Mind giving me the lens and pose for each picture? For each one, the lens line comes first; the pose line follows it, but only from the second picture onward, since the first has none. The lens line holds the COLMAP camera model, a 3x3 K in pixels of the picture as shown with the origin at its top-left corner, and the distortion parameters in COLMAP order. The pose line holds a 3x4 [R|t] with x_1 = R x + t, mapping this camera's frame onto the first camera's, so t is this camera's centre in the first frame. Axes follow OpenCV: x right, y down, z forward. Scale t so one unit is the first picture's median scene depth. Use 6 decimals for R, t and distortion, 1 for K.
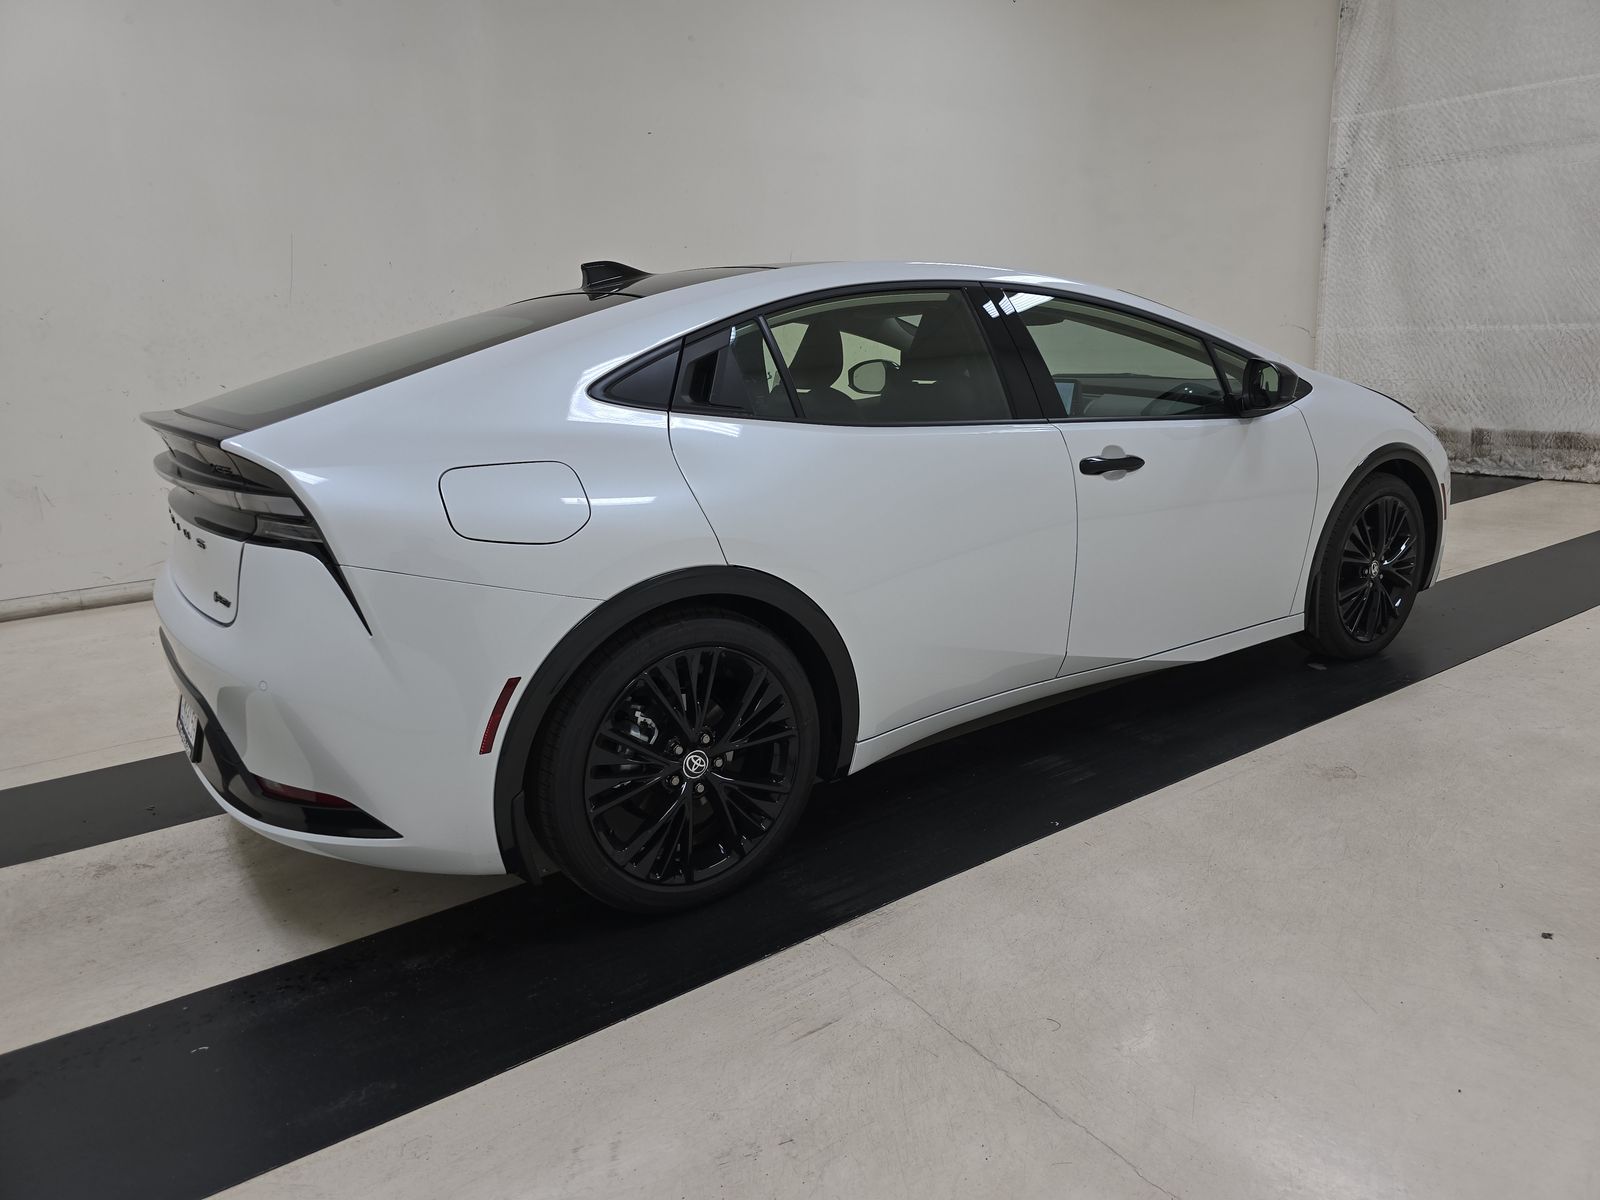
lens RADIAL K [[1071.1, 0, 813.2], [0, 1071.1, 598.0], [0, 0, 1]] dist [0.047132, -0.045402]
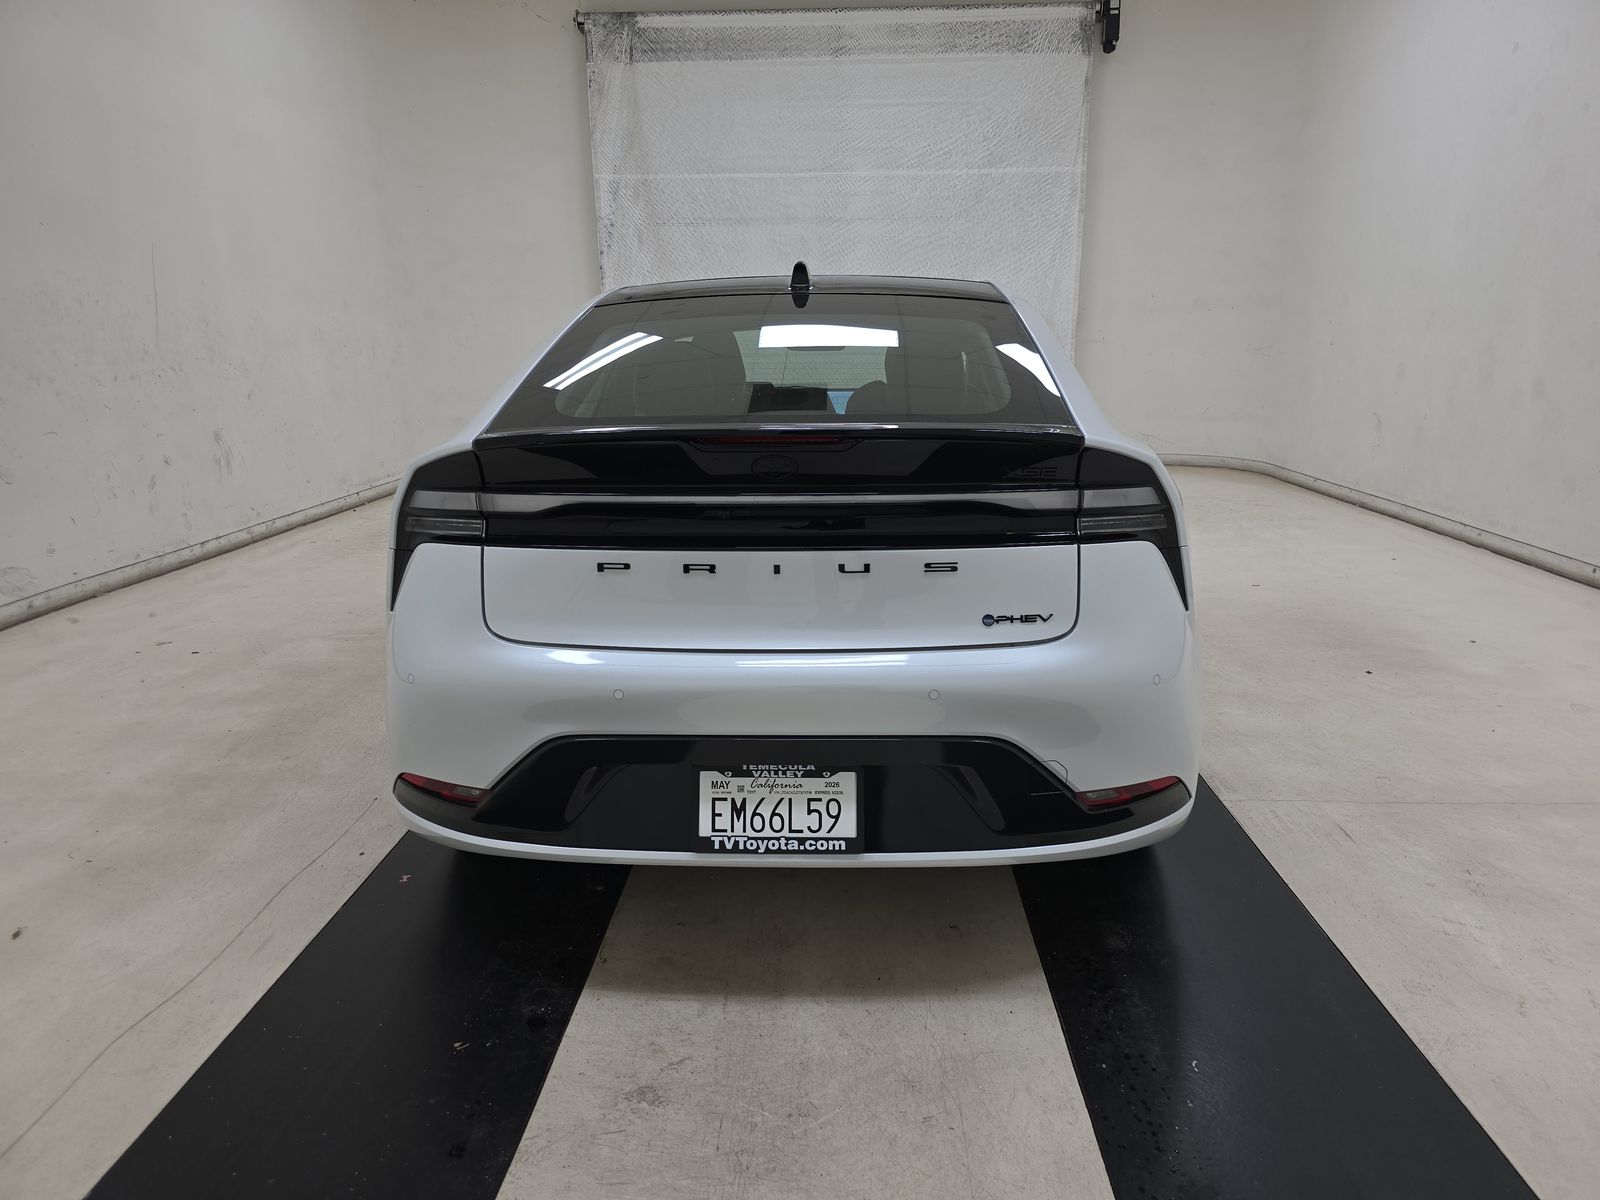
lens RADIAL K [[1071.1, 0, 813.2], [0, 1071.1, 598.0], [0, 0, 1]] dist [0.047132, -0.045402]
pose [[0.607986, -0.160327, 0.777591, -0.378526], [0.182784, 0.981356, 0.059423, -0.027931], [-0.772621, 0.106003, 0.625956, 0.162531]]
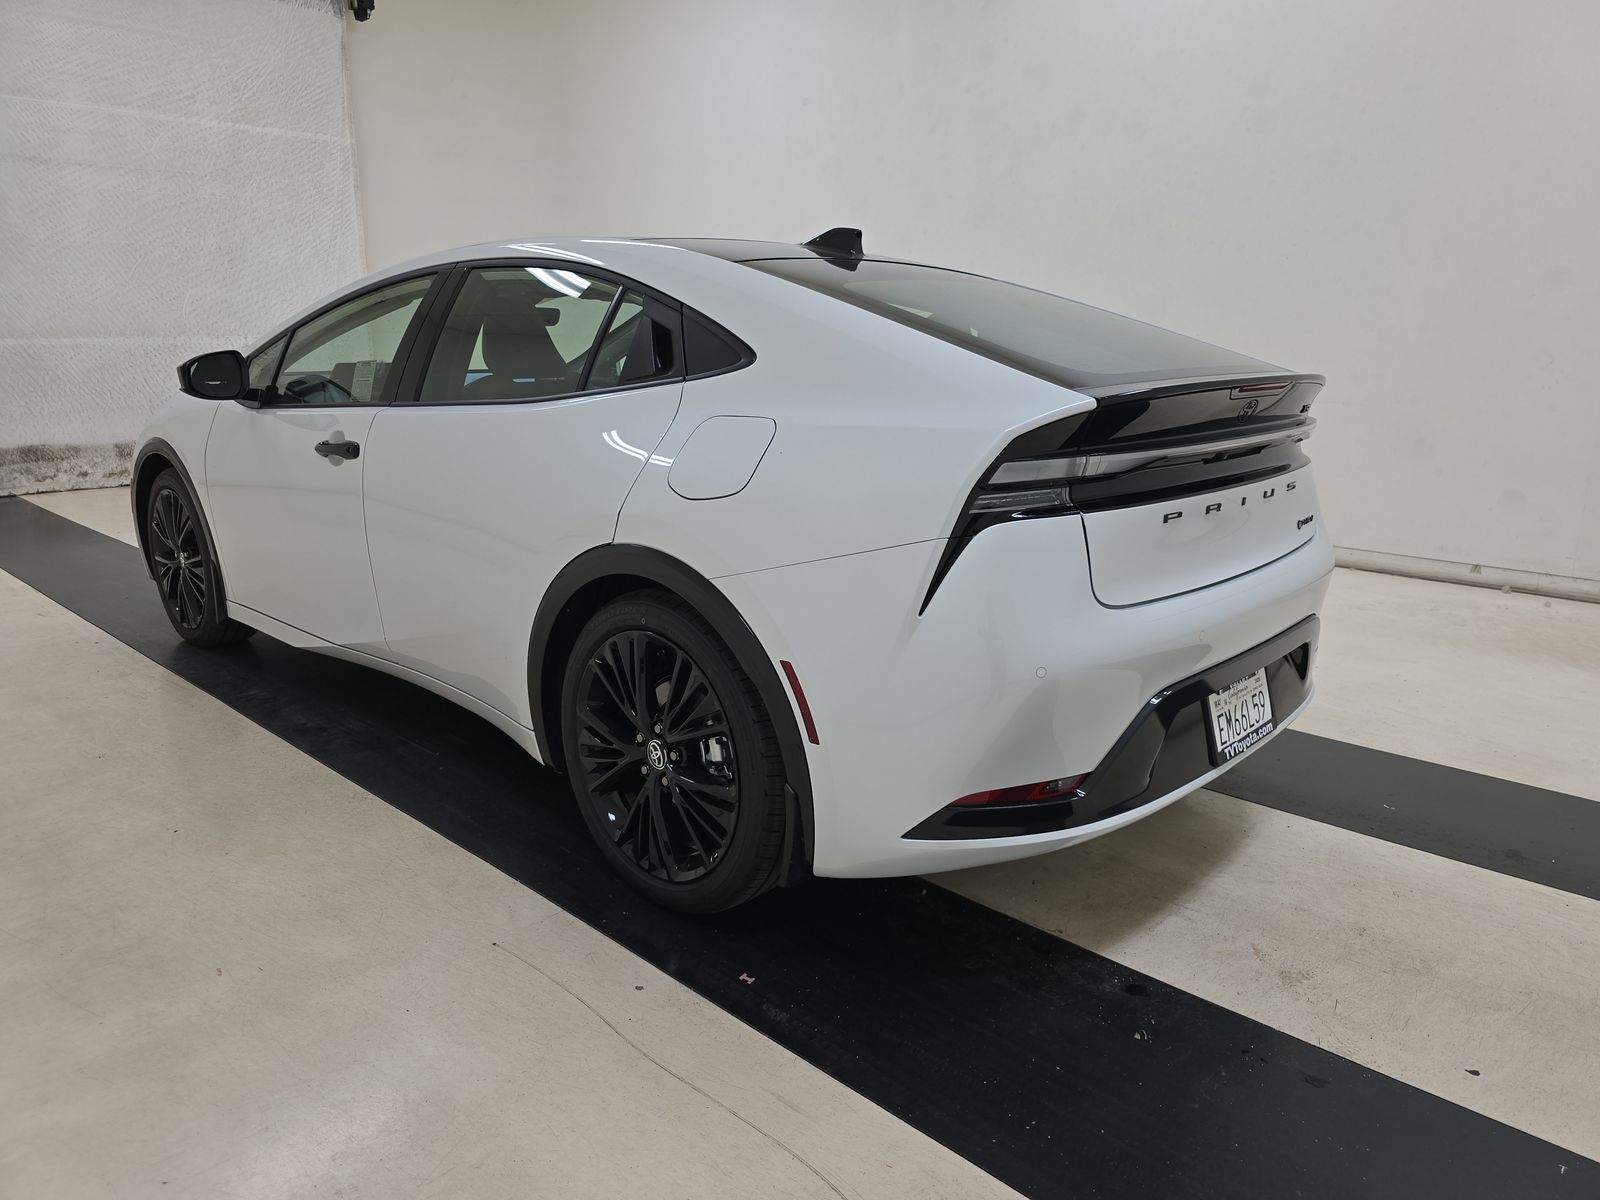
lens RADIAL K [[1071.1, 0, 813.2], [0, 1071.1, 598.0], [0, 0, 1]] dist [0.047132, -0.045402]
pose [[-0.199007, -0.202793, 0.958786, -0.446623], [0.237754, 0.939136, 0.247986, -0.095285], [-0.950720, 0.277306, -0.138680, 0.478314]]
